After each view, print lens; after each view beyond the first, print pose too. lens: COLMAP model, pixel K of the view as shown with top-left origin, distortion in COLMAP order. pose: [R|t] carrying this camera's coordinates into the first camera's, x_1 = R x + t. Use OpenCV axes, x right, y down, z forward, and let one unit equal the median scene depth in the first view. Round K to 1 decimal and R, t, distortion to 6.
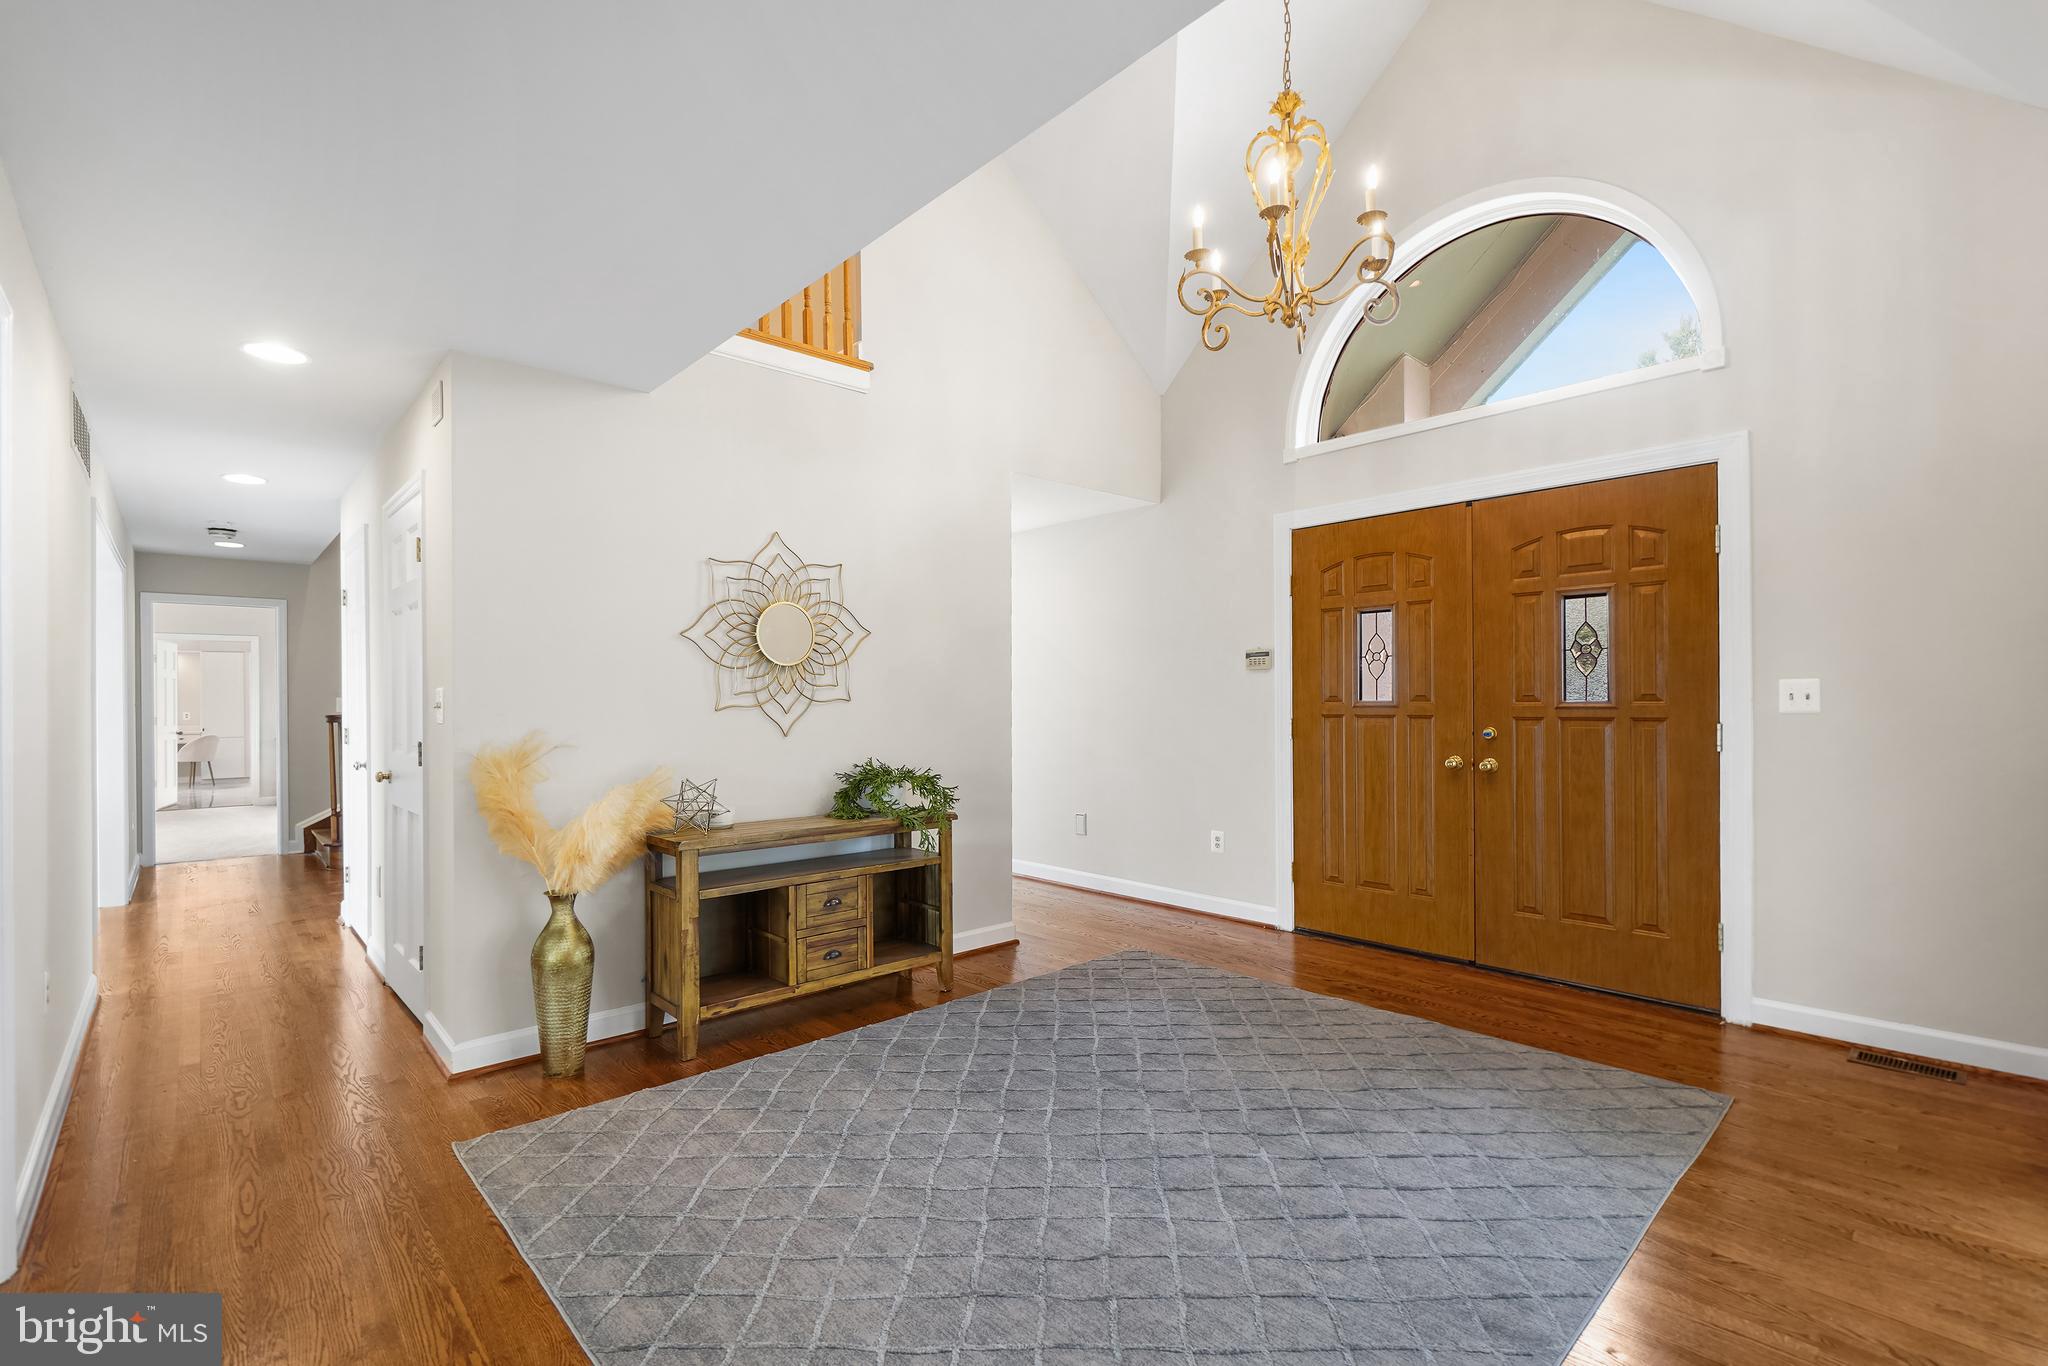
lens RADIAL K [[915.4, 0, 1027.1], [0, 915.4, 696.2], [0, 0, 1]] dist [0.016486, -0.000325]
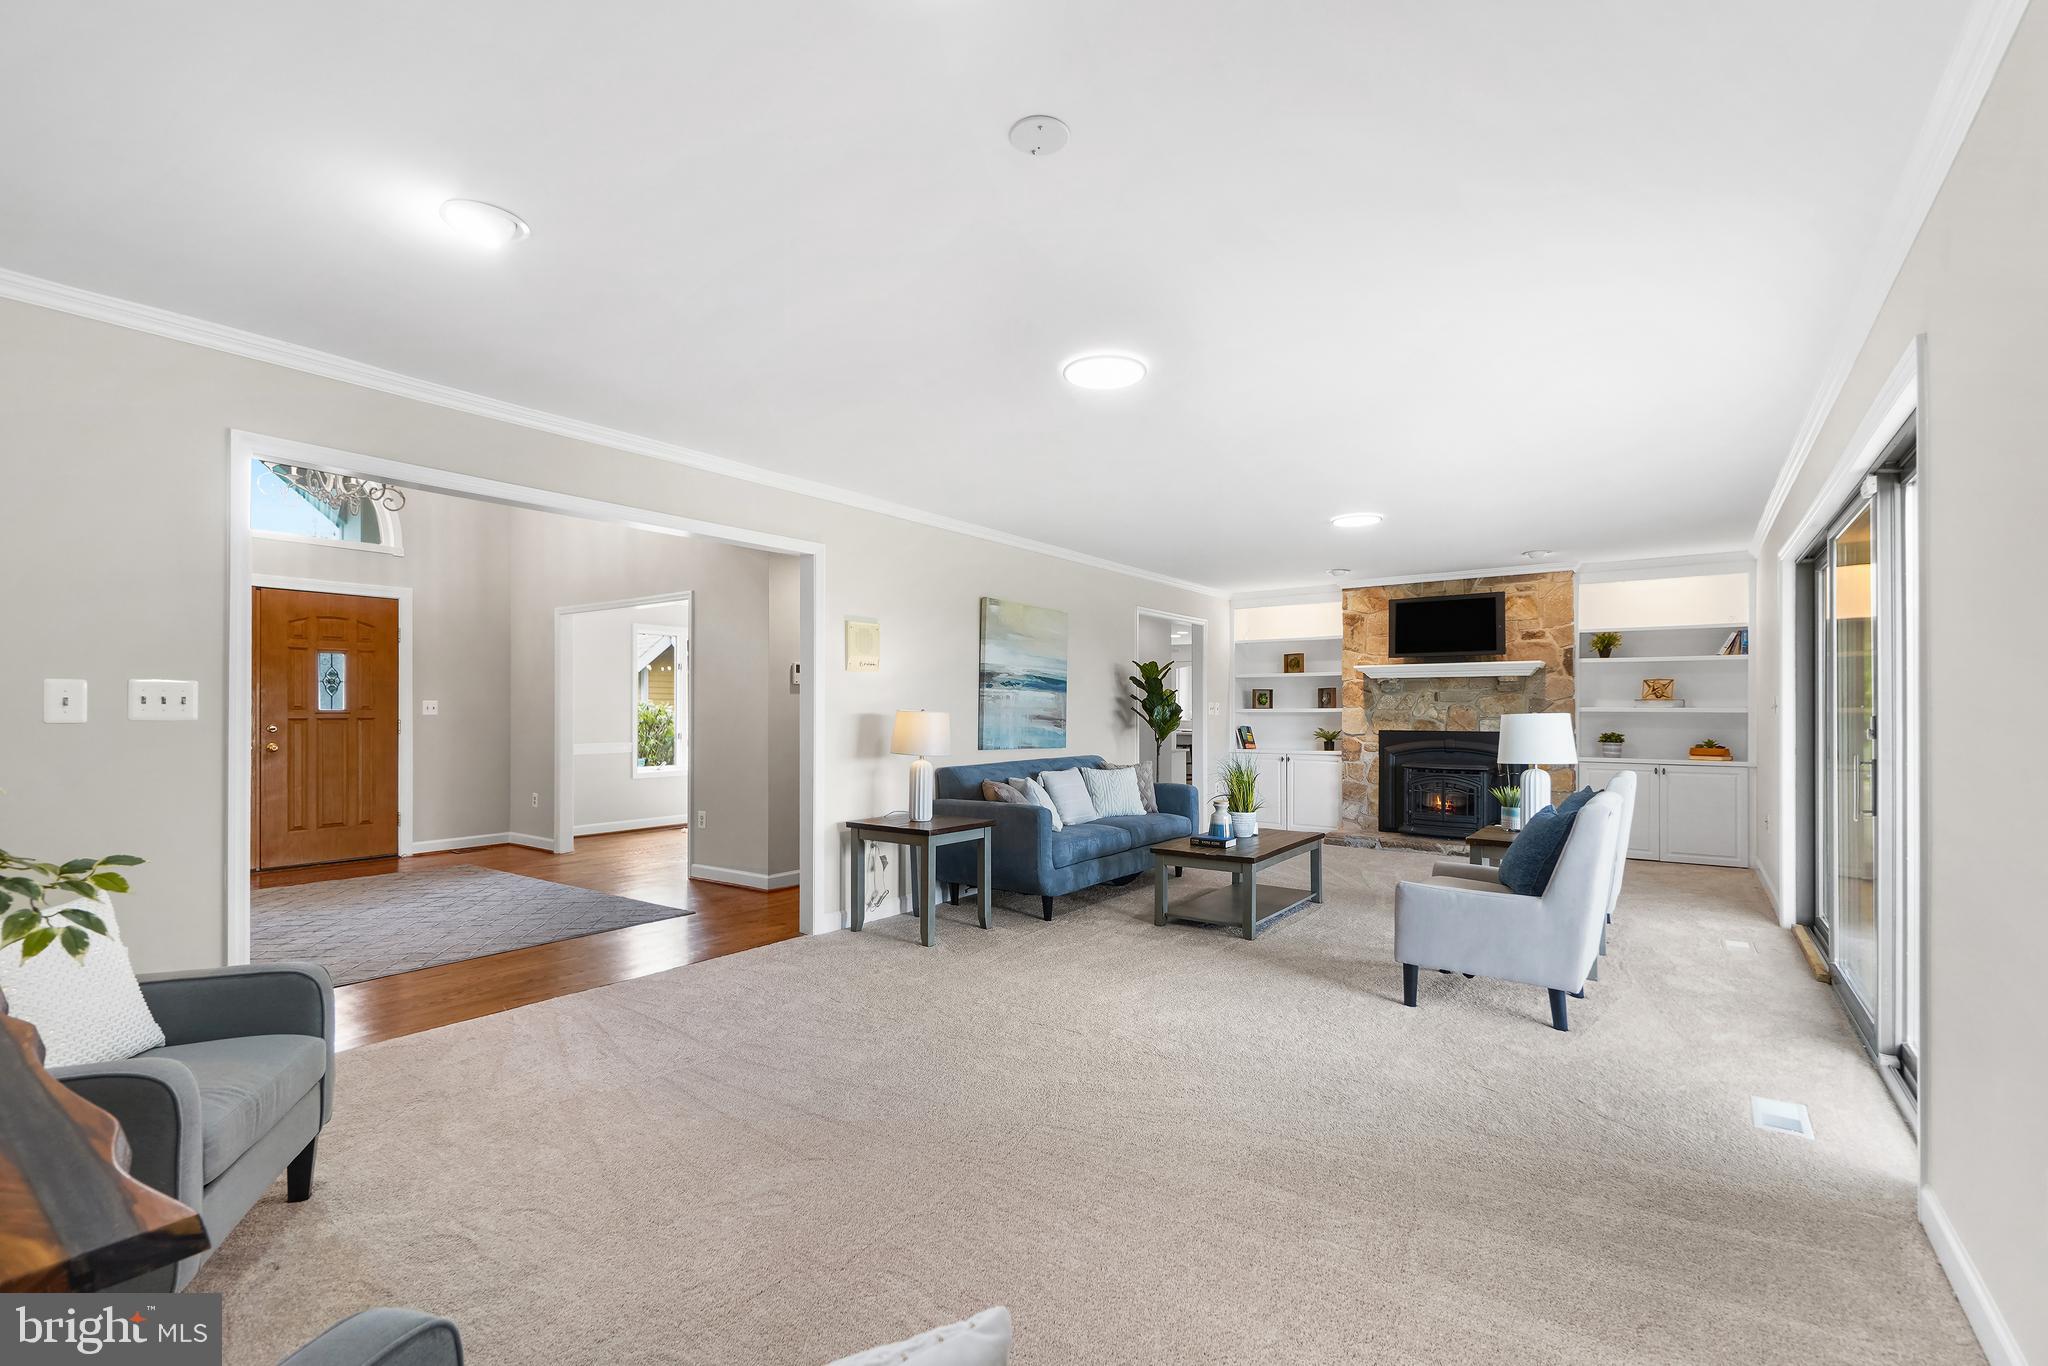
lens RADIAL K [[915.4, 0, 1025.9], [0, 915.4, 697.9], [0, 0, 1]] dist [0.016486, -0.000325]
pose [[-0.206453, 0.020168, 0.978249, -0.748104], [-0.000666, 0.999784, -0.020753, 0.009263], [-0.978456, -0.004936, -0.206395, 0.004829]]
